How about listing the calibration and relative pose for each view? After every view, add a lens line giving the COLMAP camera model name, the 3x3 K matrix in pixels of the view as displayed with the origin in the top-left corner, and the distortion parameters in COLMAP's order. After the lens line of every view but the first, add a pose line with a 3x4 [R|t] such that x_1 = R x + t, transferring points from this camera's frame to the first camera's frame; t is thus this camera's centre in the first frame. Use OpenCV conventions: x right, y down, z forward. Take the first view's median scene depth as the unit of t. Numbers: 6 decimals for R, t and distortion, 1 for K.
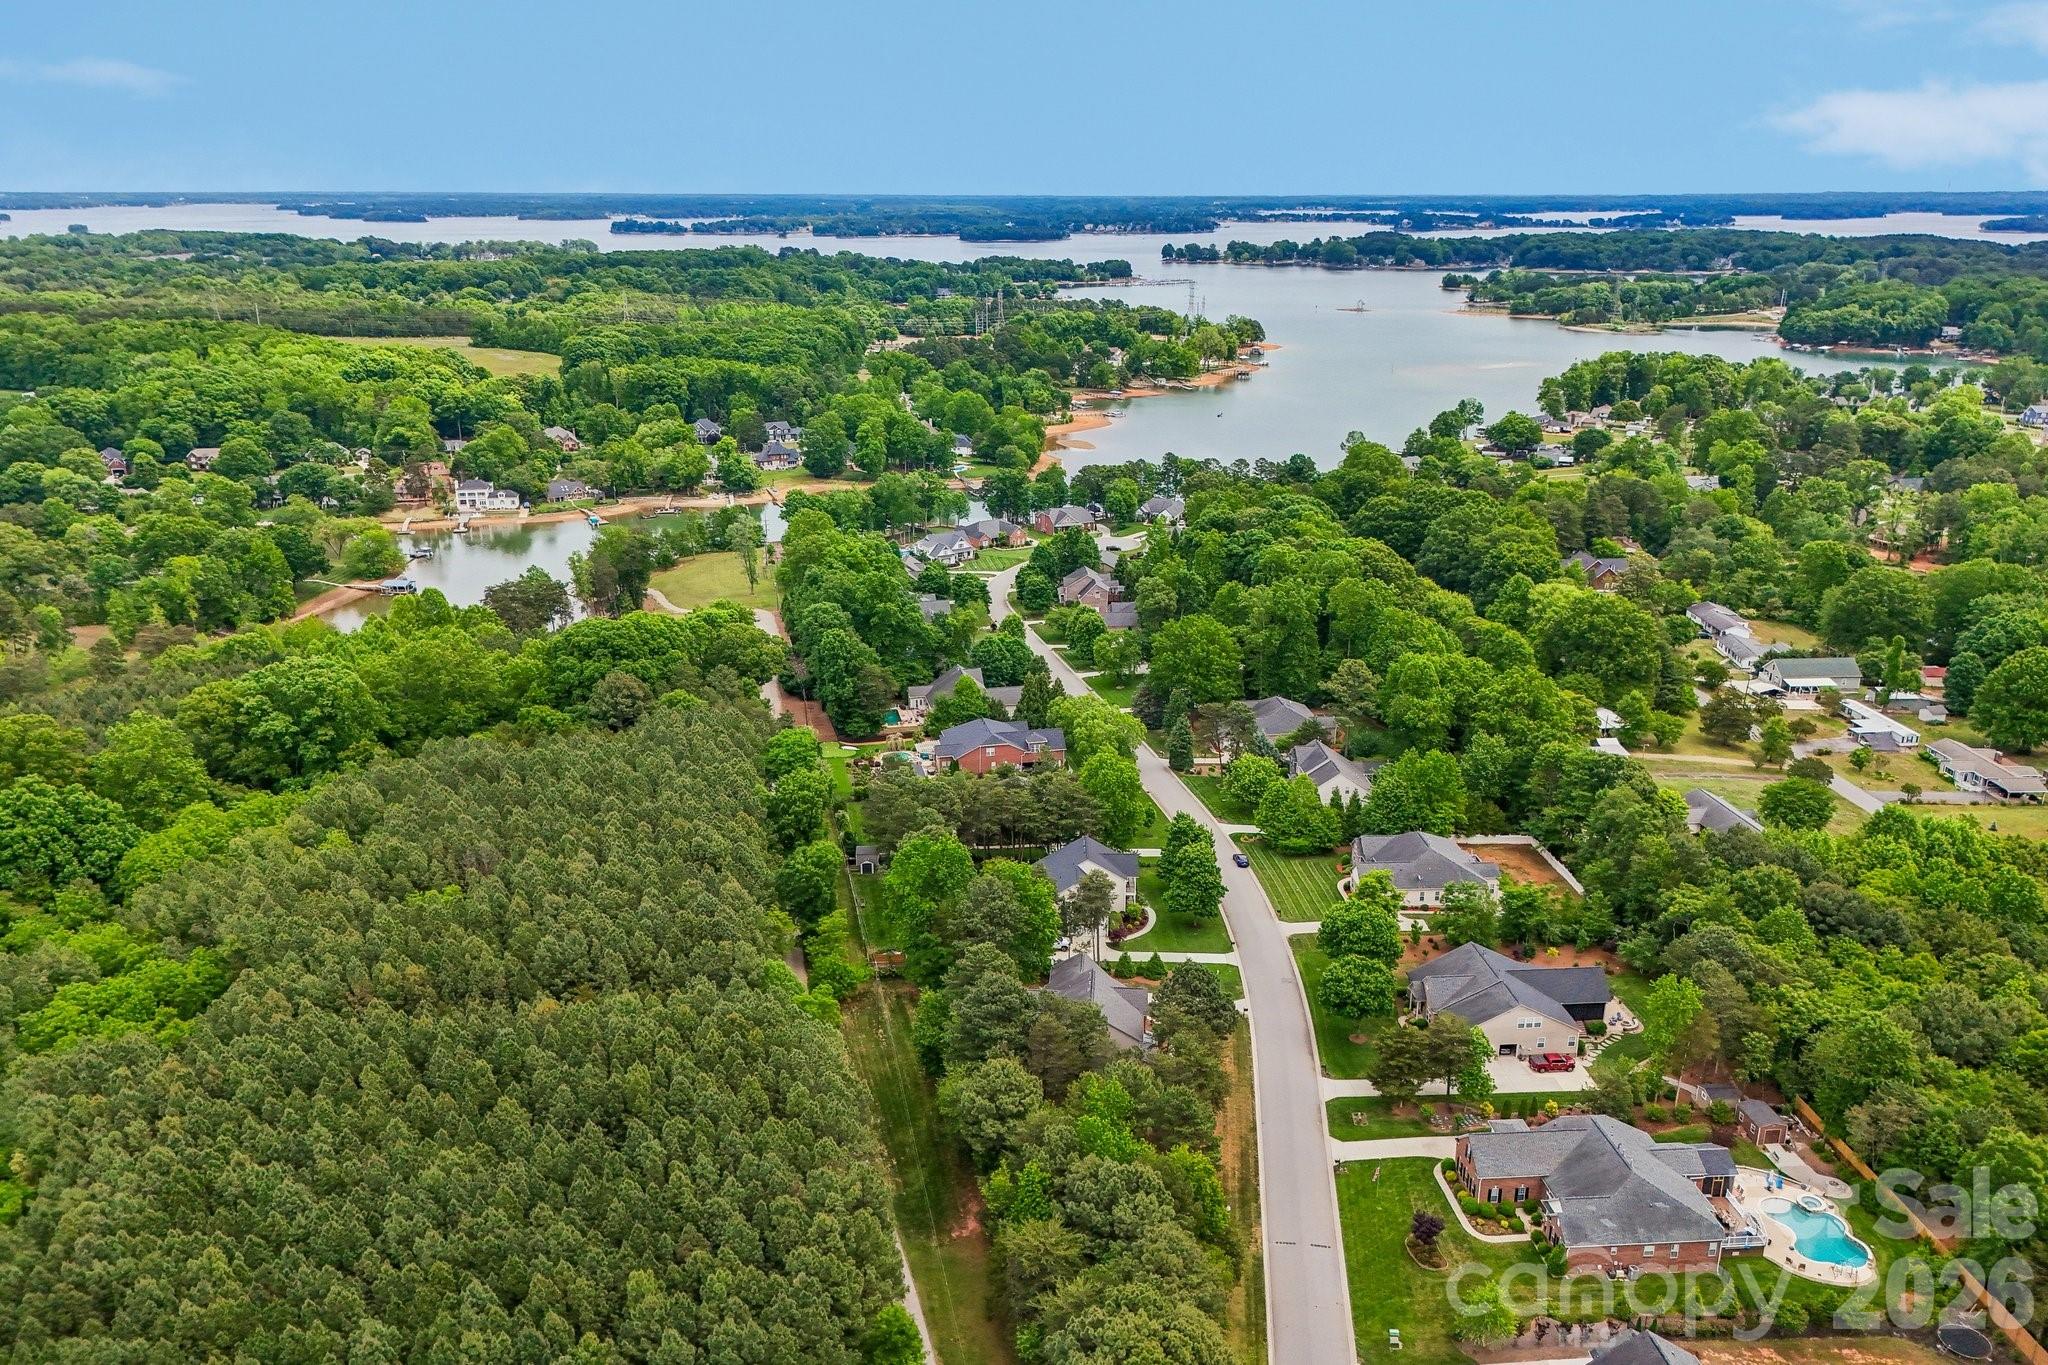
lens RADIAL K [[1465.3, 0, 1024.0], [0, 1465.3, 682.5], [0, 0, 1]] dist [0.053275, -0.002143]
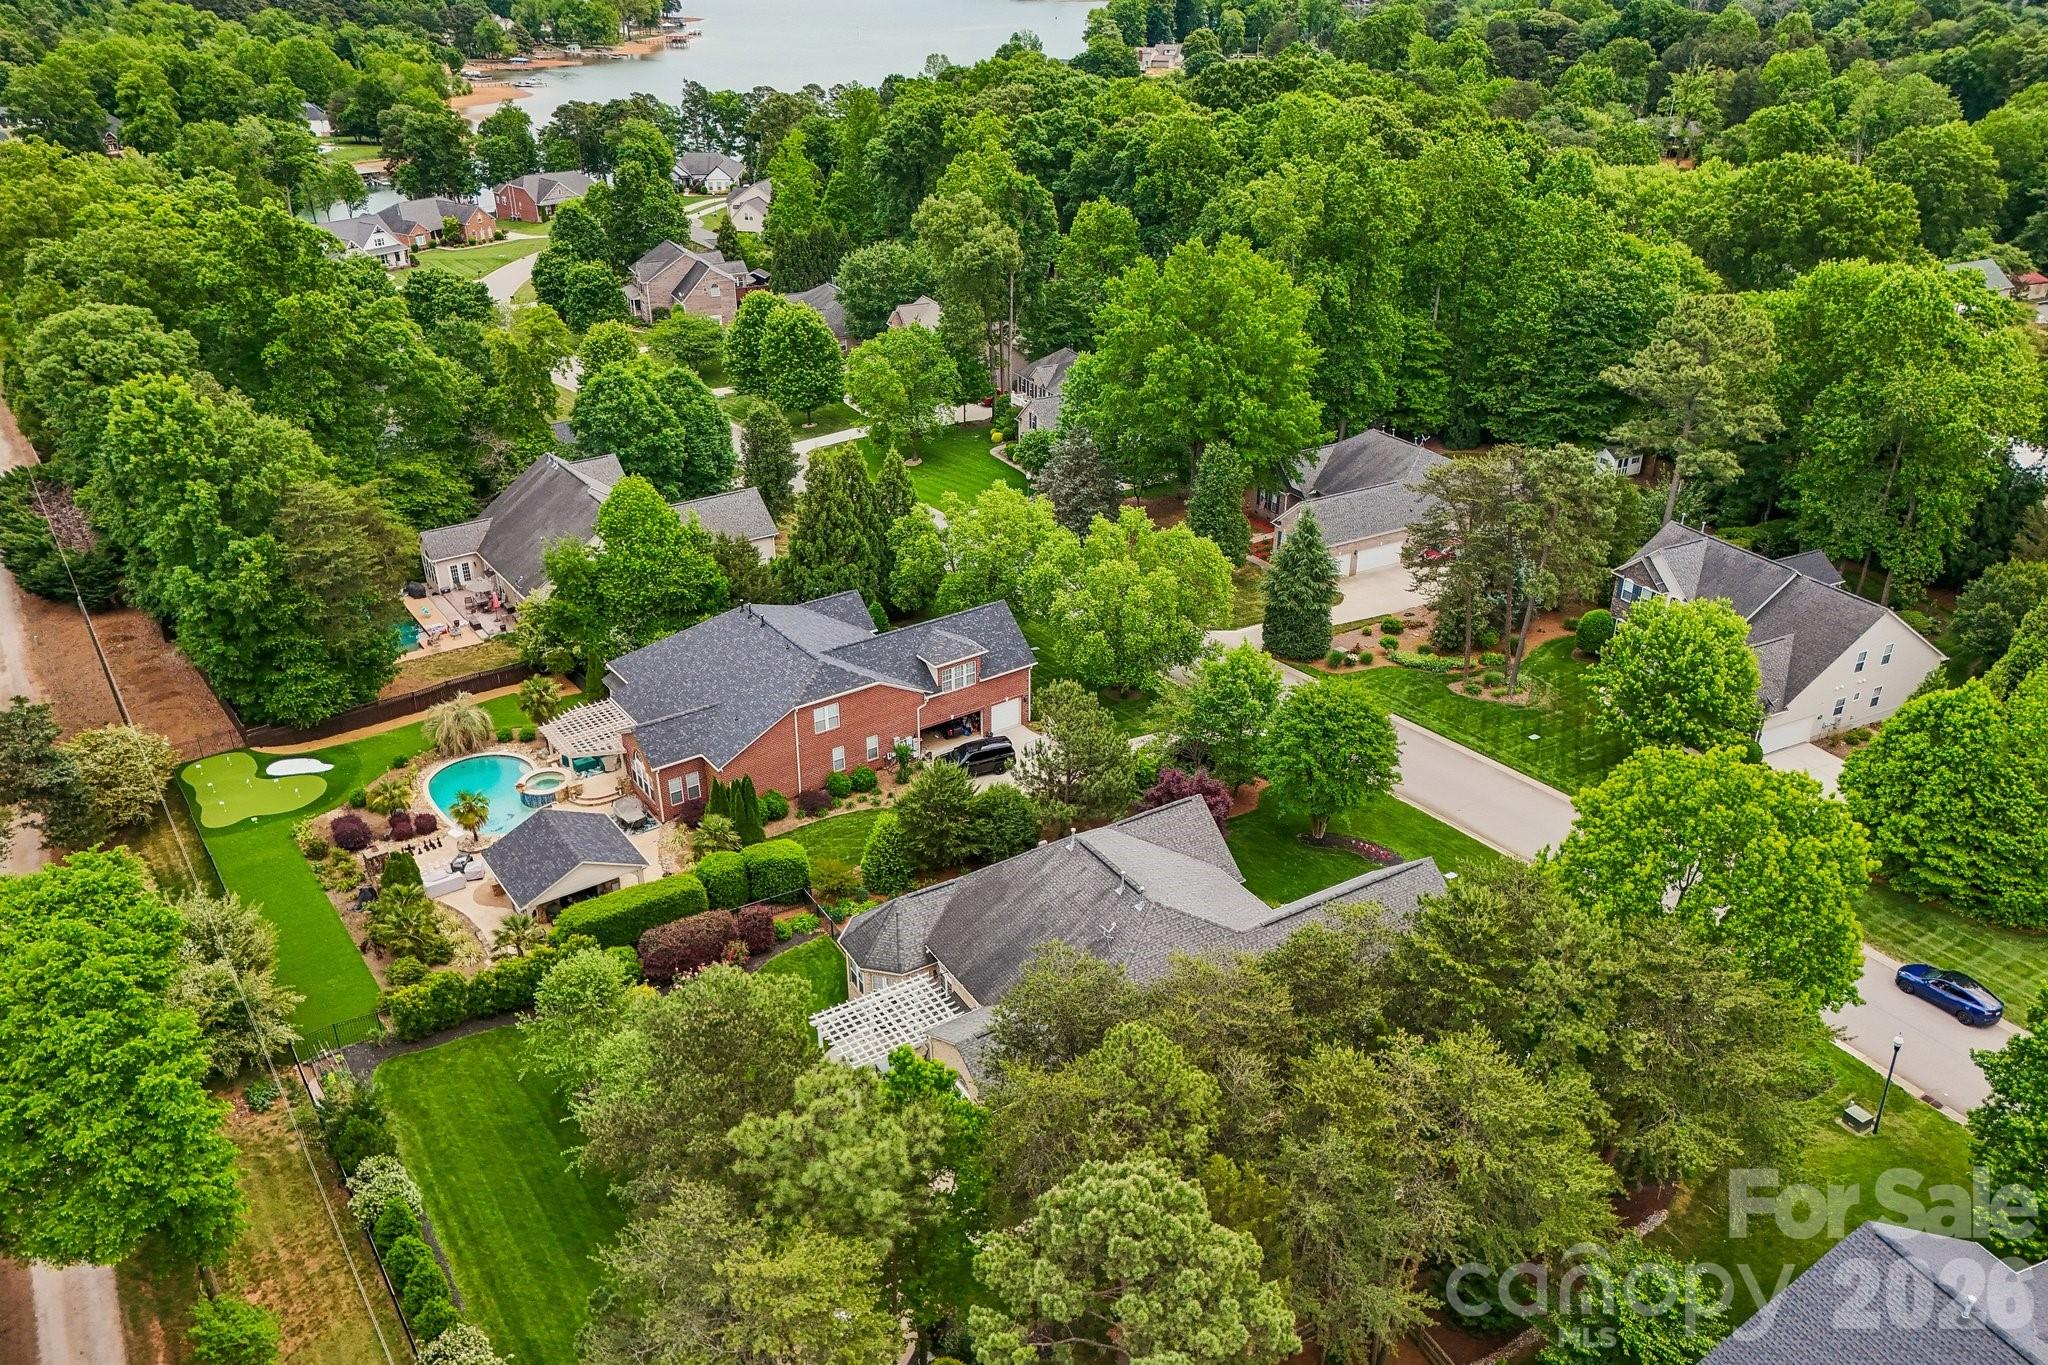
lens RADIAL K [[1456.8, 0, 1022.0], [0, 1456.8, 705.3], [0, 0, 1]] dist [-0.001629, -0.002023]
pose [[0.912942, -0.186999, 0.362723, -0.081130], [0.120700, 0.972798, 0.197726, -0.008508], [-0.389830, -0.136732, 0.910679, 0.610333]]
